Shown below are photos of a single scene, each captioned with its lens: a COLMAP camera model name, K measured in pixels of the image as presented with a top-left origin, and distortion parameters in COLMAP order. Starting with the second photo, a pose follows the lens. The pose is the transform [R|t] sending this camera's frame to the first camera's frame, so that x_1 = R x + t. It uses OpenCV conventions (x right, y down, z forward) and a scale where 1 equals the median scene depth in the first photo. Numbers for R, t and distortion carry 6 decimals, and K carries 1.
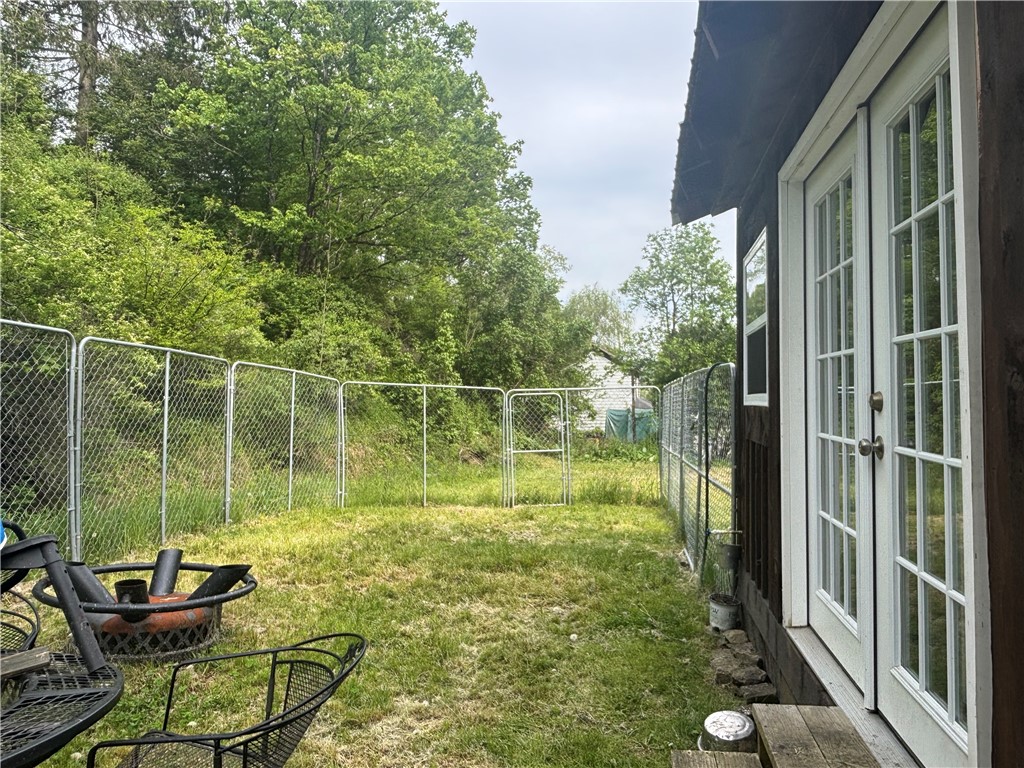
lens RADIAL K [[721.0, 0, 518.5], [0, 721.0, 388.7], [0, 0, 1]] dist [0.012259, 0.001207]
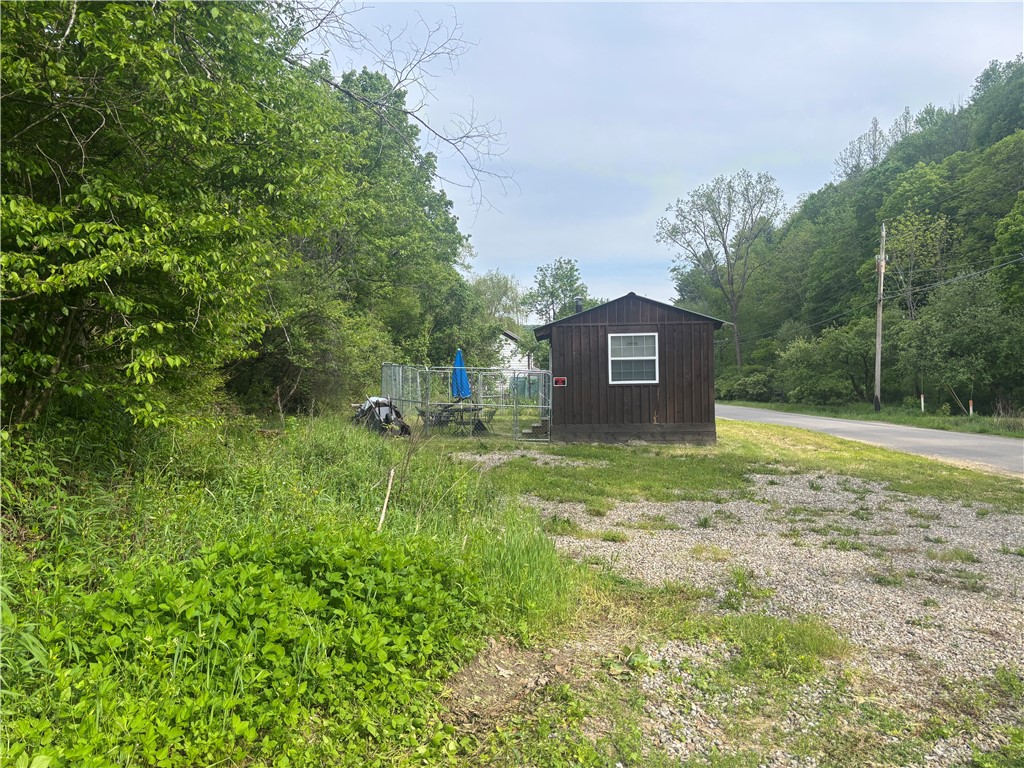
lens RADIAL K [[772.2, 0, 512.9], [0, 772.2, 379.2], [0, 0, 1]] dist [0.016188, 0.013424]
pose [[0.990433, -0.004522, 0.137922, -0.124089], [-0.002098, 0.998854, 0.047815, -0.053986], [-0.137981, -0.047647, 0.989288, -0.774134]]
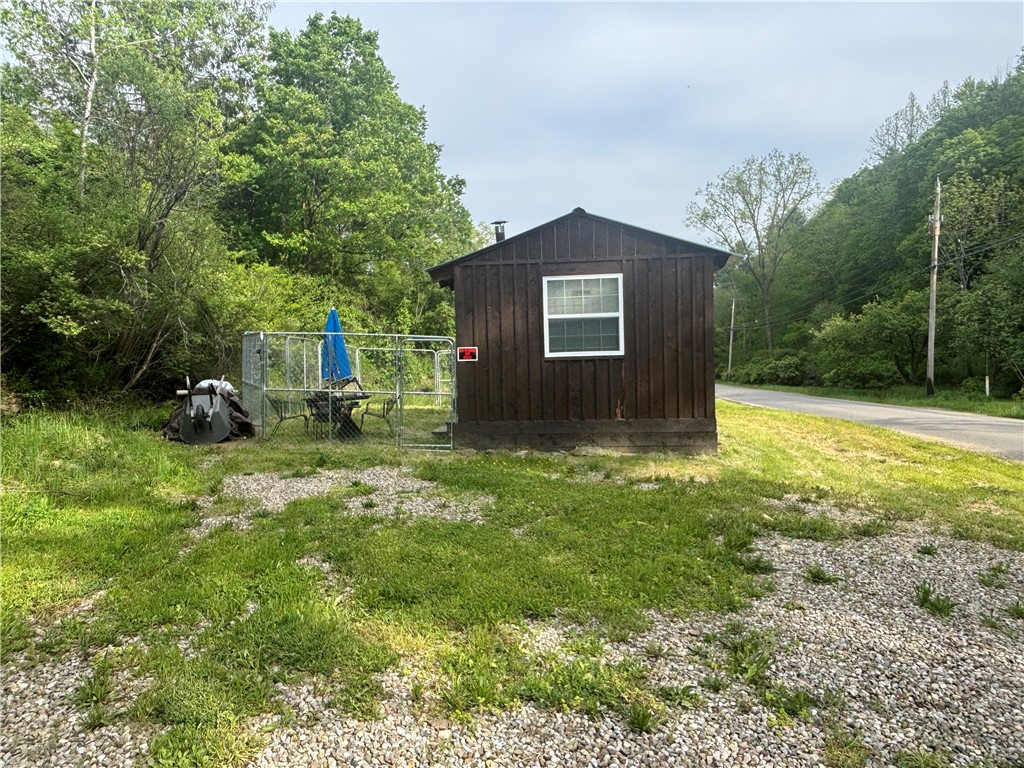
lens RADIAL K [[691.2, 0, 506.7], [0, 691.2, 388.4], [0, 0, 1]] dist [-0.002831, -0.012680]
pose [[0.998374, -0.013387, 0.055414, 0.032276], [0.009044, 0.996921, 0.077887, -0.026428], [-0.056286, -0.077259, 0.995421, -0.451096]]
